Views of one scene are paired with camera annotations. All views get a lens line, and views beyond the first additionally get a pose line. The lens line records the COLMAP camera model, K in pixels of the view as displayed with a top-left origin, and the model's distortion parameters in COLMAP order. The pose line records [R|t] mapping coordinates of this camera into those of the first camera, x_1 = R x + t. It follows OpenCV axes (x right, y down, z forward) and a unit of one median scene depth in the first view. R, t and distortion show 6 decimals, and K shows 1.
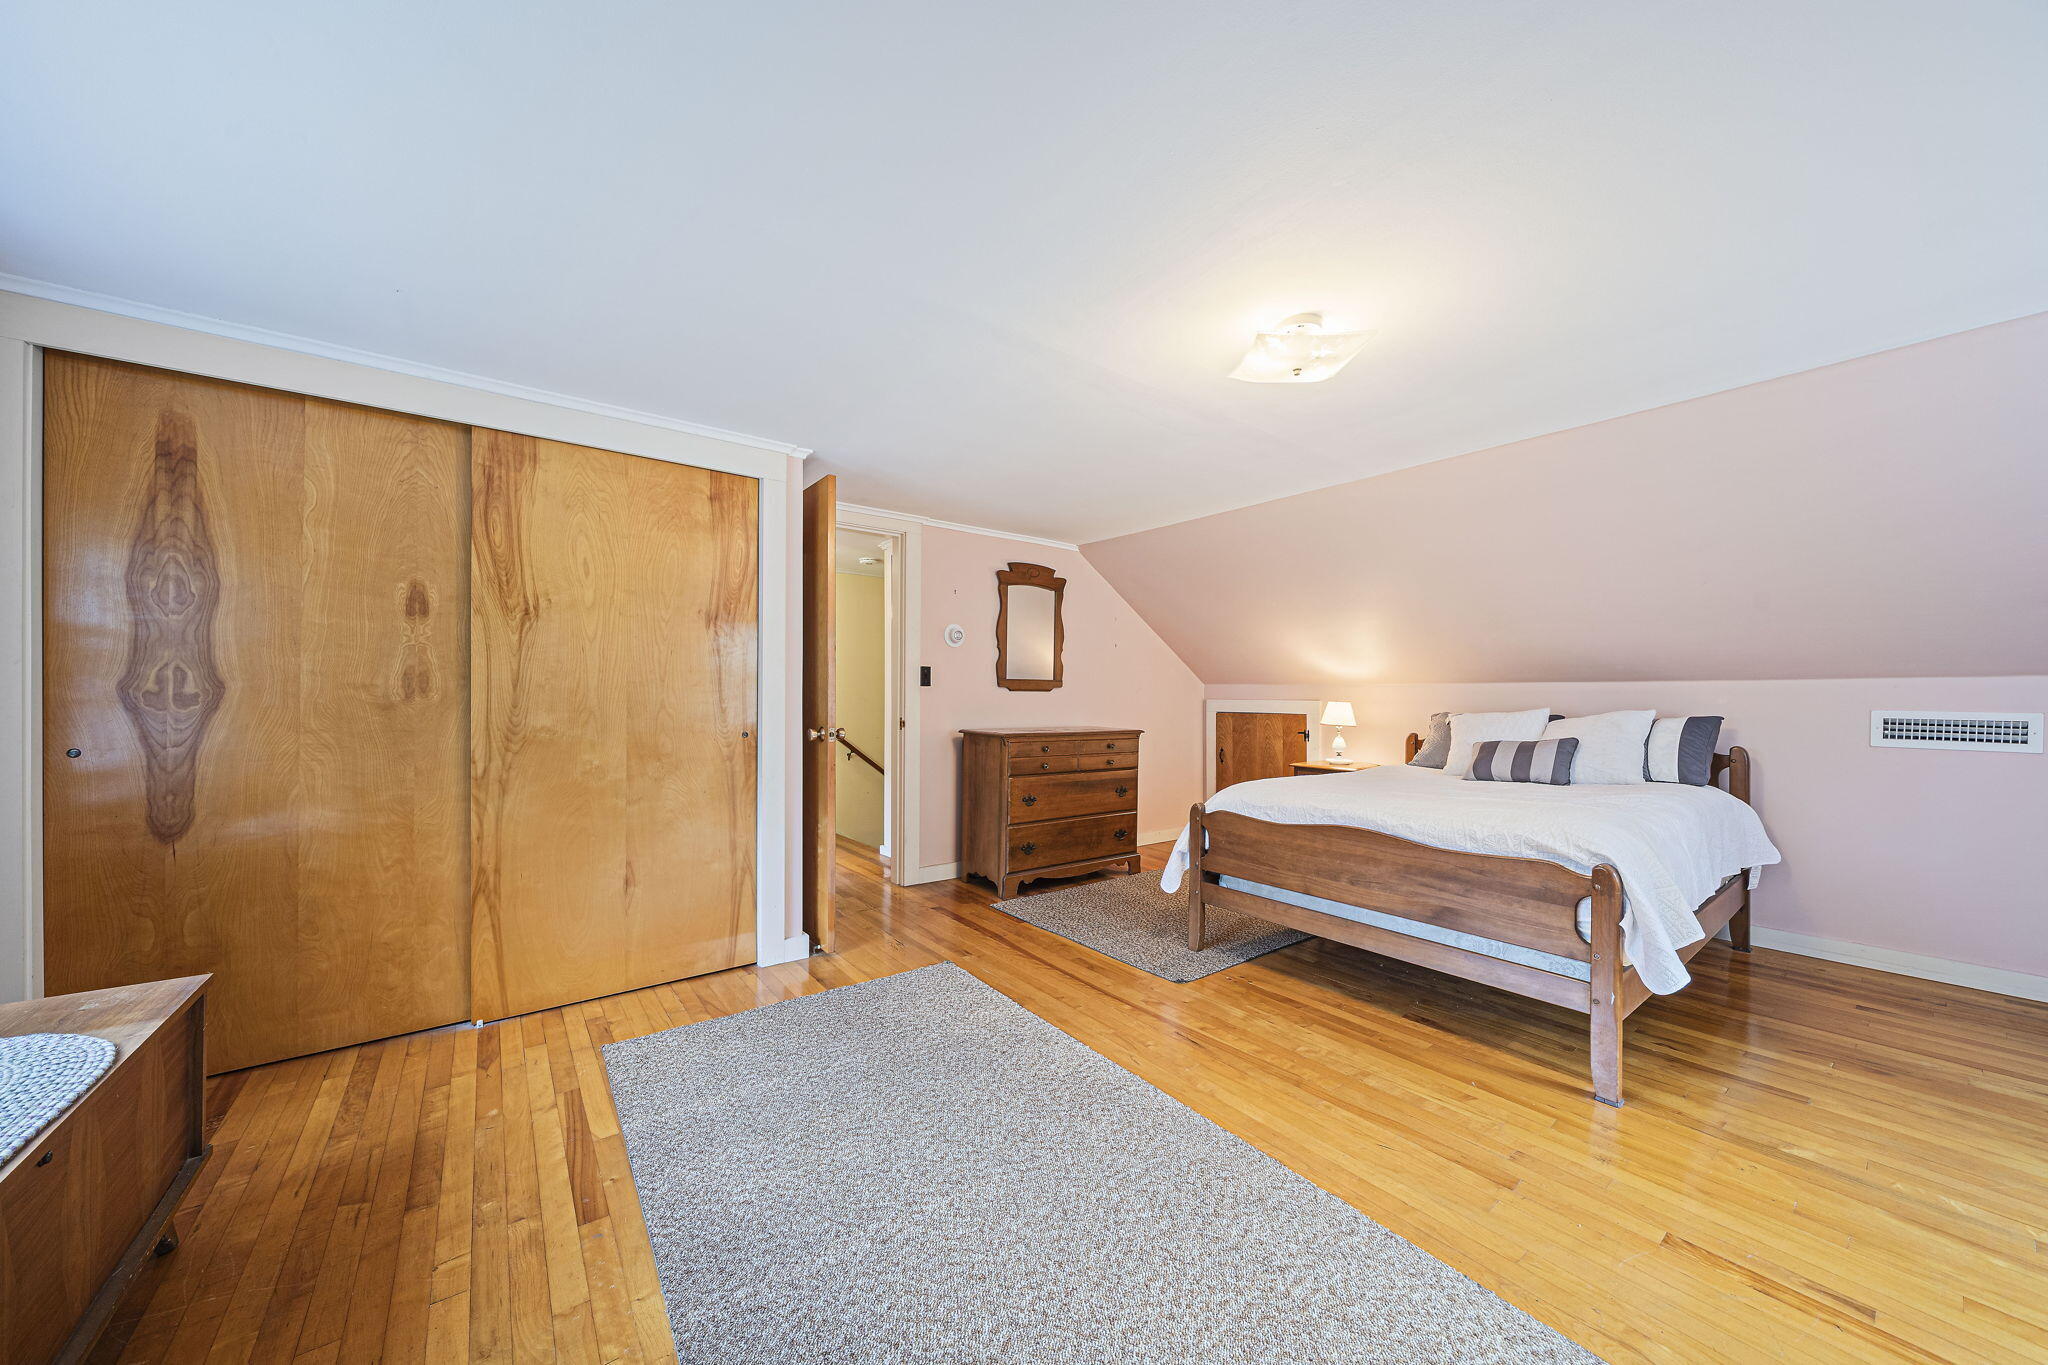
lens RADIAL K [[706.1, 0, 1010.6], [0, 706.1, 690.4], [0, 0, 1]] dist [-0.000084, 0.000011]
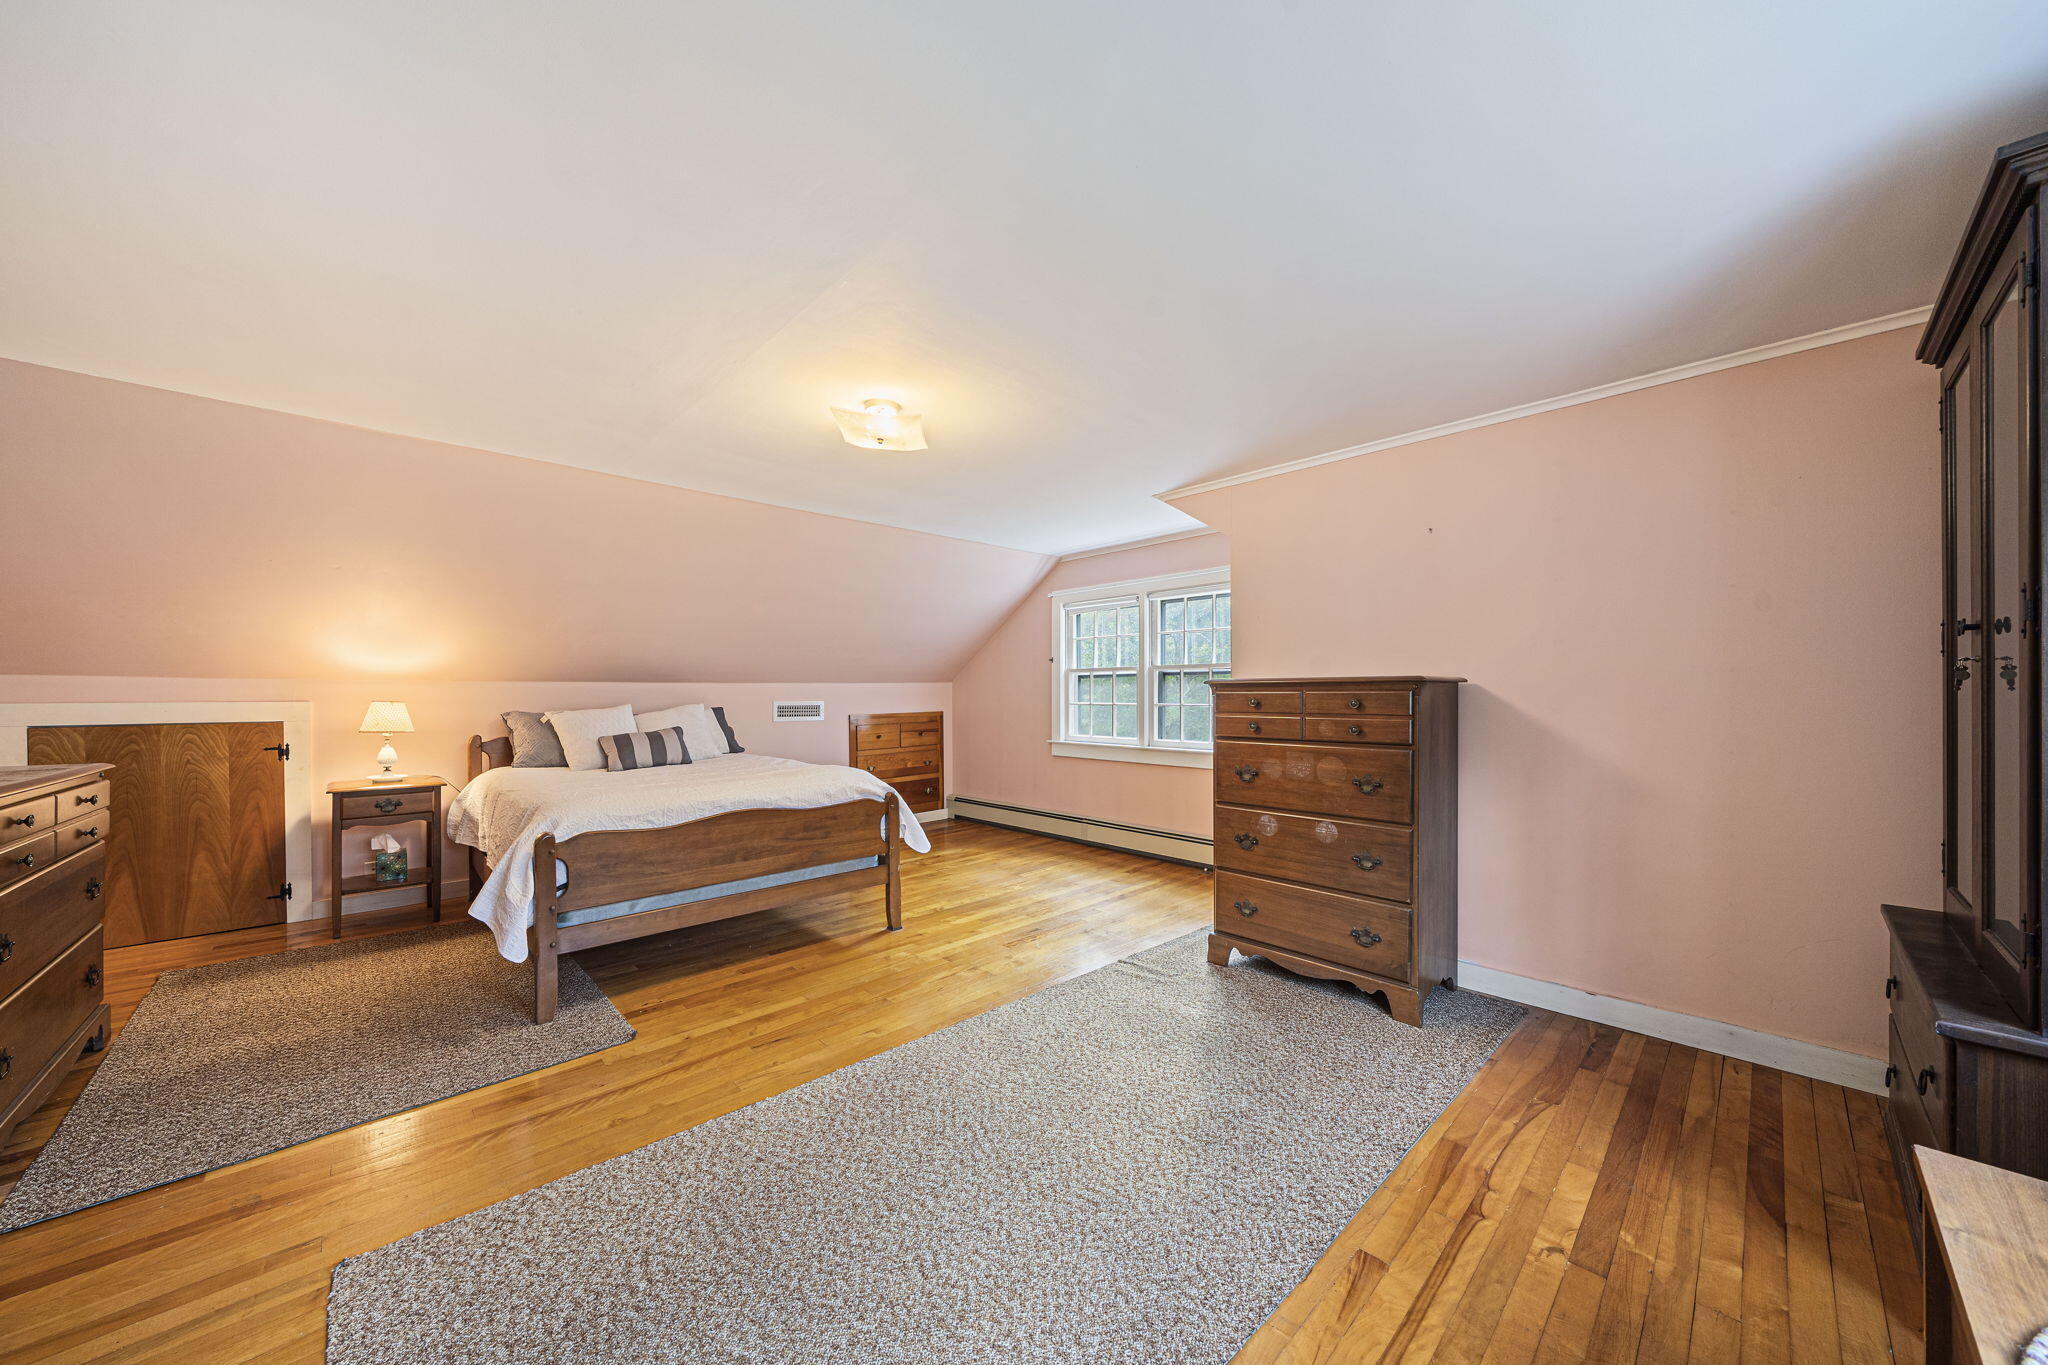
lens RADIAL K [[706.1, 0, 1012.0], [0, 706.1, 693.3], [0, 0, 1]] dist [-0.000084, 0.000011]
pose [[-0.110209, -0.002768, 0.993905, -0.643759], [-0.004836, 0.999986, 0.002249, 0.001600], [-0.993897, -0.004558, -0.110221, 0.653837]]
